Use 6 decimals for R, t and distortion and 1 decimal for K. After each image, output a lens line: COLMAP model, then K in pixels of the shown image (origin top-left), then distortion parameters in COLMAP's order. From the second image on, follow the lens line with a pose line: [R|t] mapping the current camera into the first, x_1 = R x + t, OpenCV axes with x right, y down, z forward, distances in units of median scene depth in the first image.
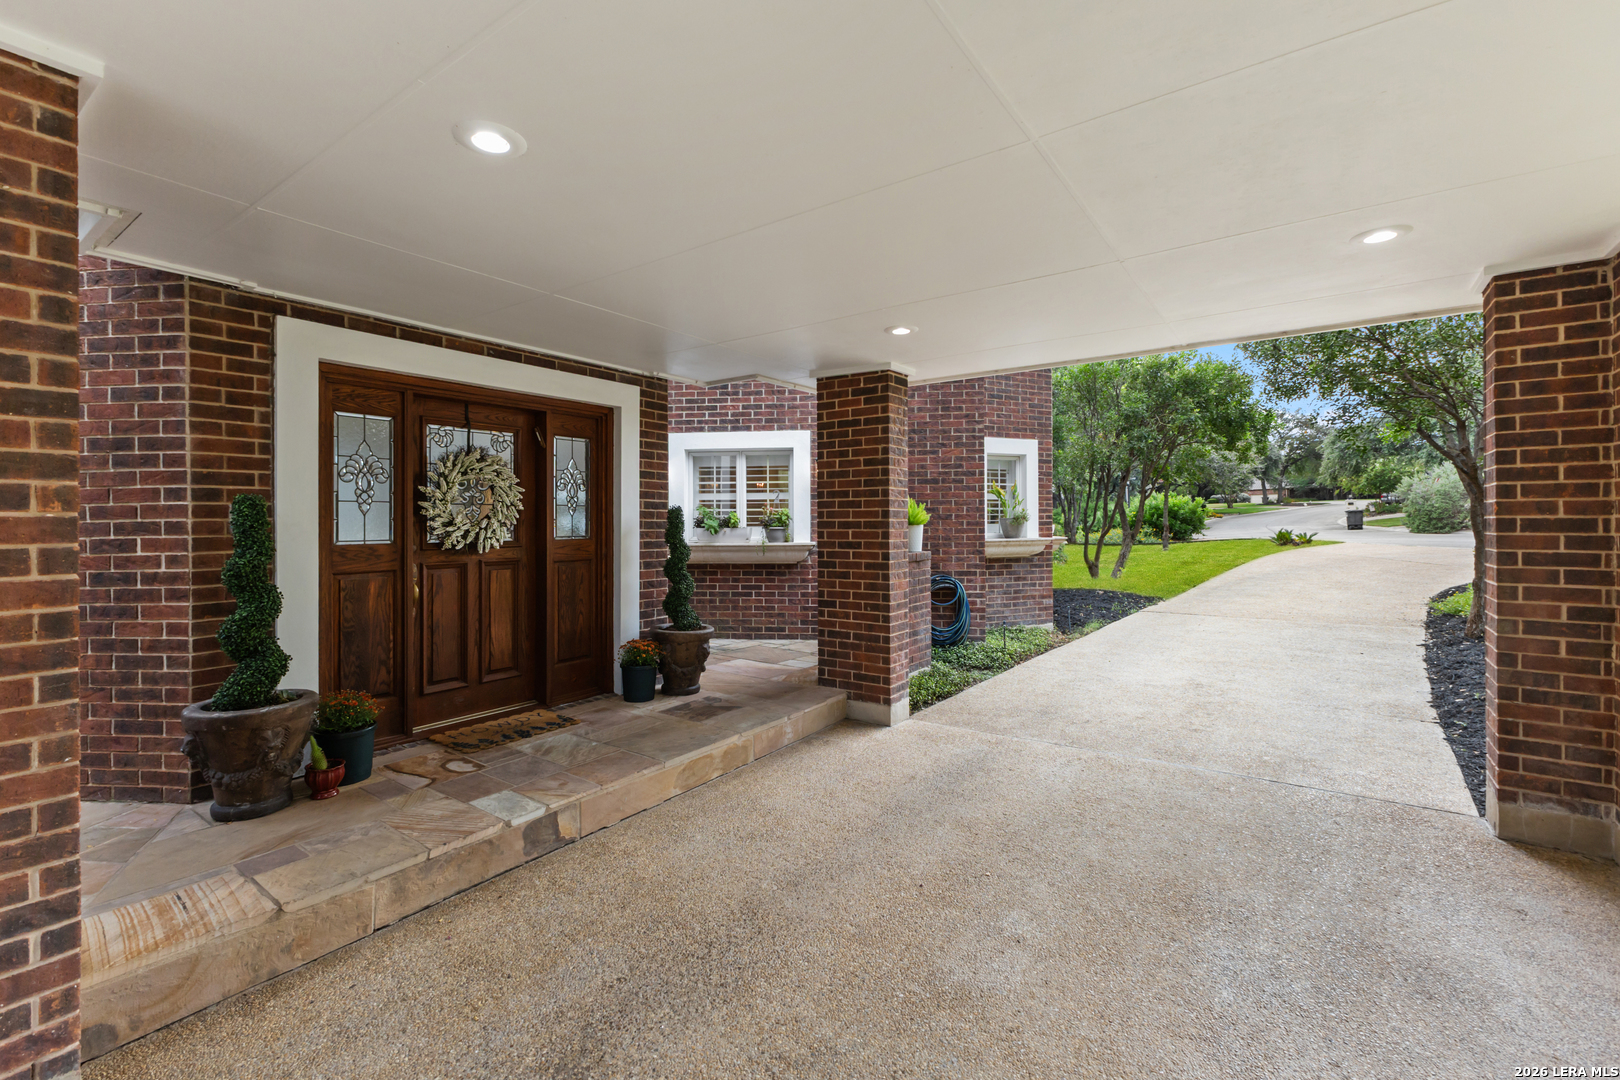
lens RADIAL K [[704.7, 0, 801.7], [0, 704.7, 516.1], [0, 0, 1]] dist [0.014781, -0.001247]
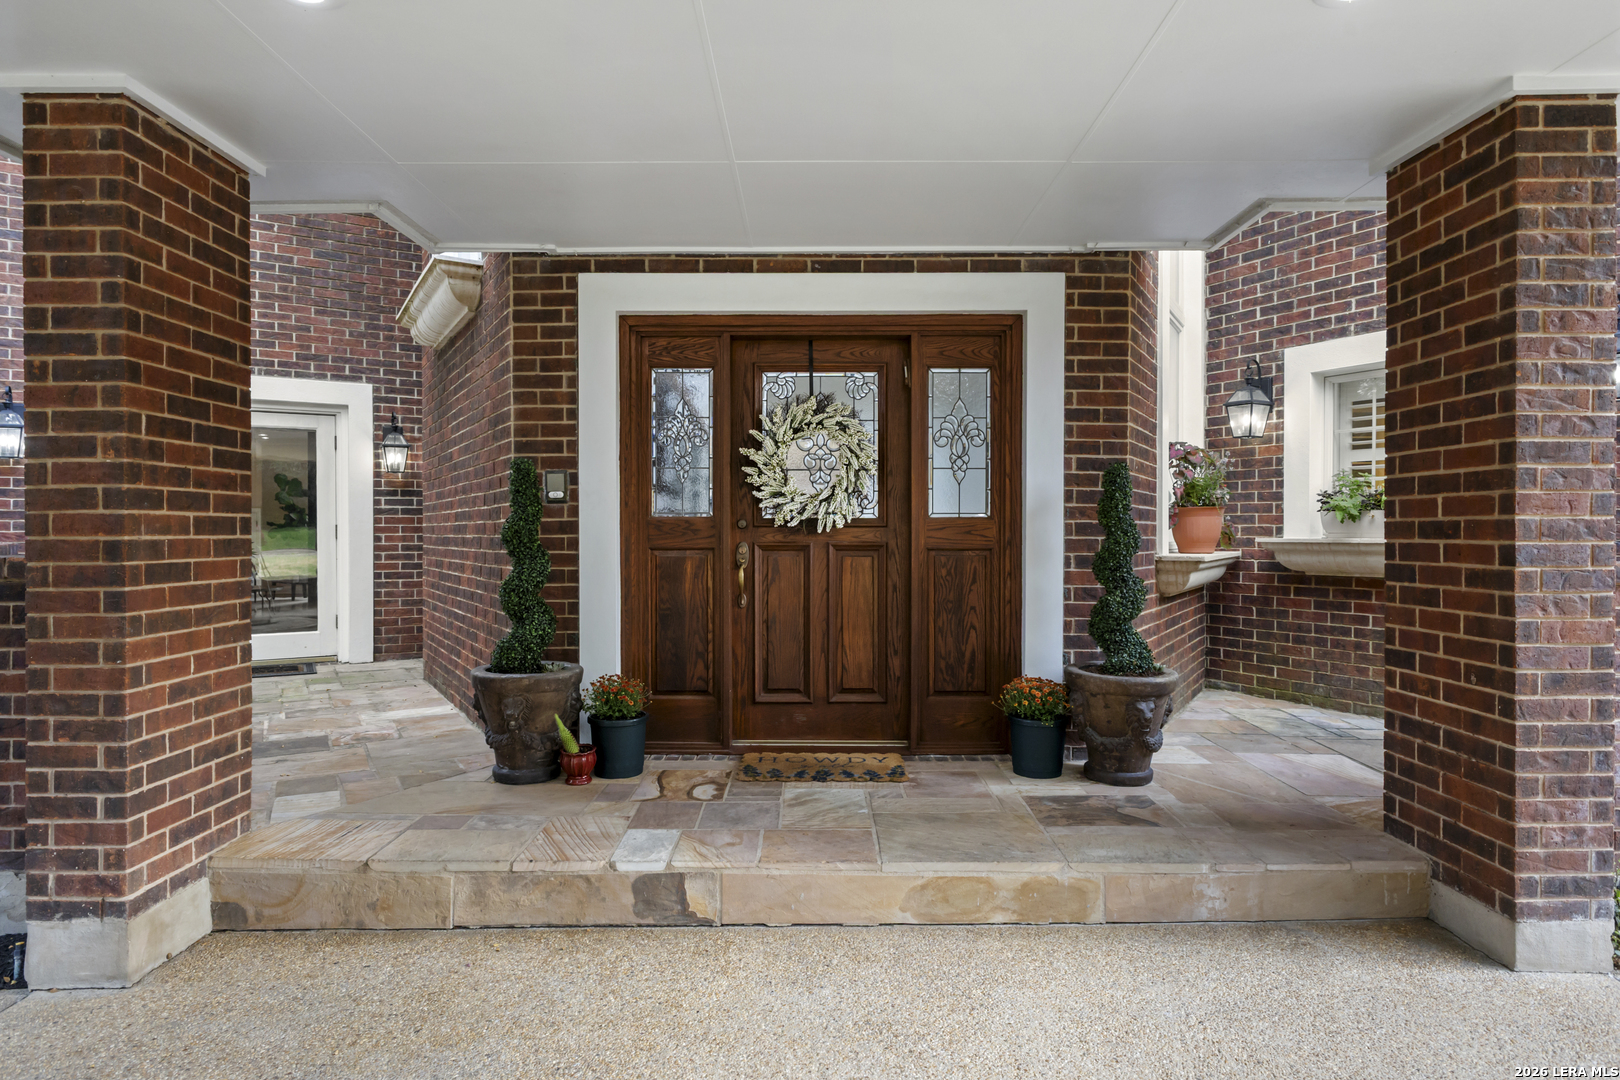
lens RADIAL K [[948.3, 0, 812.4], [0, 948.3, 533.6], [0, 0, 1]] dist [0.007961, 0.001372]
pose [[0.584585, 0.007949, -0.811294, 0.381602], [0.002912, 0.999925, 0.011895, 0.041769], [0.811327, -0.009316, 0.584518, 0.397466]]
